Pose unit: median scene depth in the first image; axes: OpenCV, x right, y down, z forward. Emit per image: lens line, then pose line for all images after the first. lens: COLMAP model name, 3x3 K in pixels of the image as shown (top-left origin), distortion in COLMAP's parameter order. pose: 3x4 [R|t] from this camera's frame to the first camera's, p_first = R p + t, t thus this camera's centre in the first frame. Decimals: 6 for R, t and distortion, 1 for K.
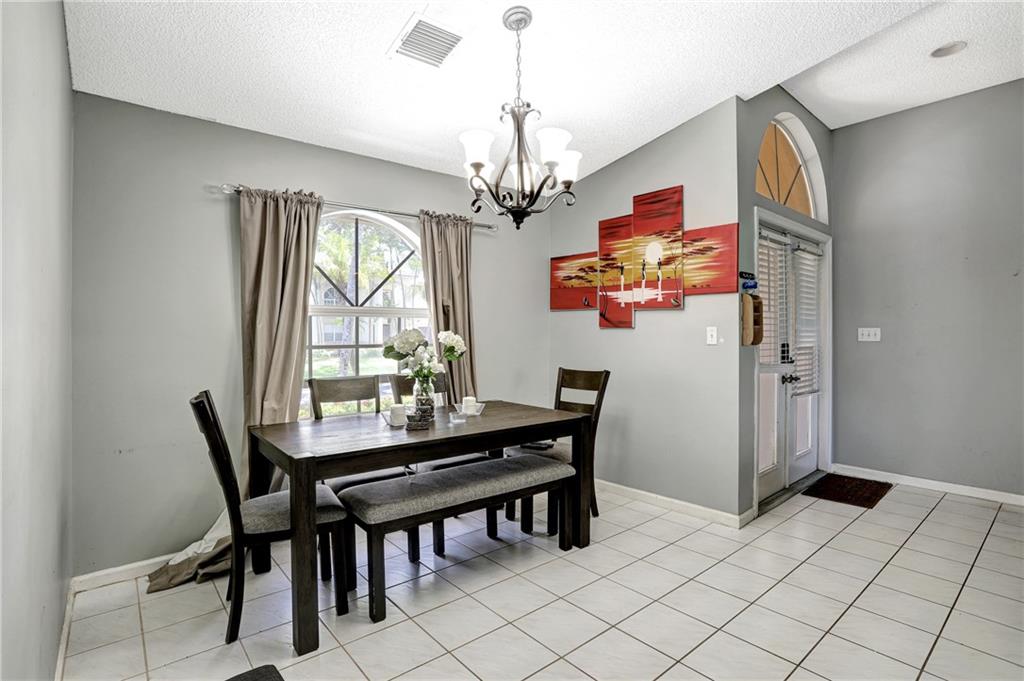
lens RADIAL K [[500.1, 0, 514.9], [0, 500.1, 334.1], [0, 0, 1]] dist [-0.062697, 0.023586]
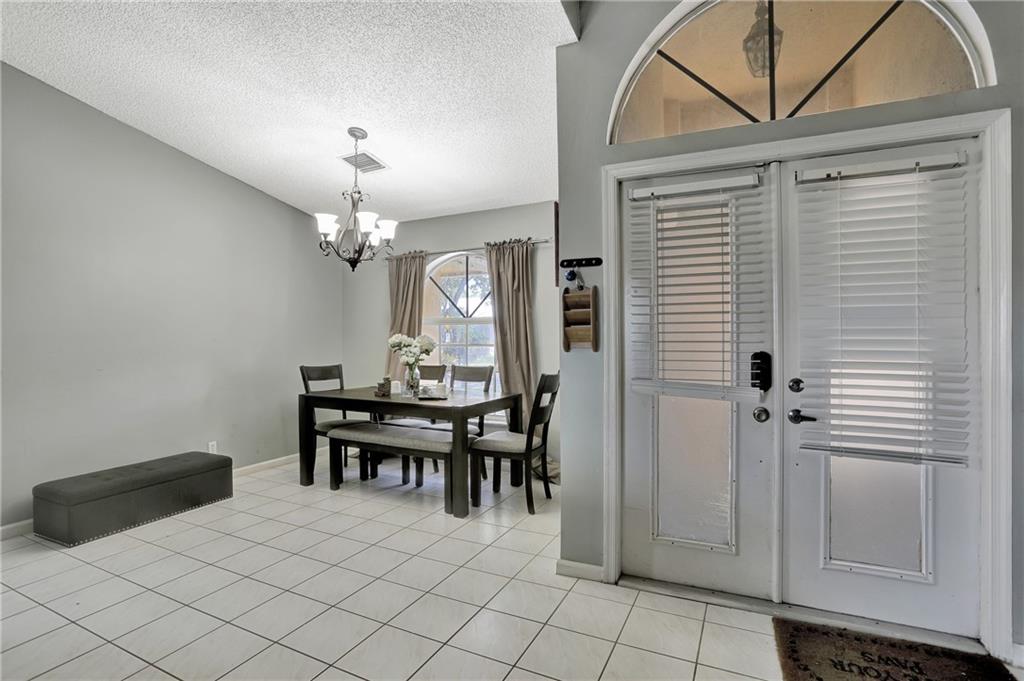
lens RADIAL K [[500.1, 0, 511.3], [0, 500.1, 341.6], [0, 0, 1]] dist [-0.062697, 0.023586]
pose [[0.404358, 0.008005, -0.914566, 1.189955], [-0.002126, 0.999967, 0.007813, 0.001135], [0.914598, -0.001215, 0.404362, 0.596239]]
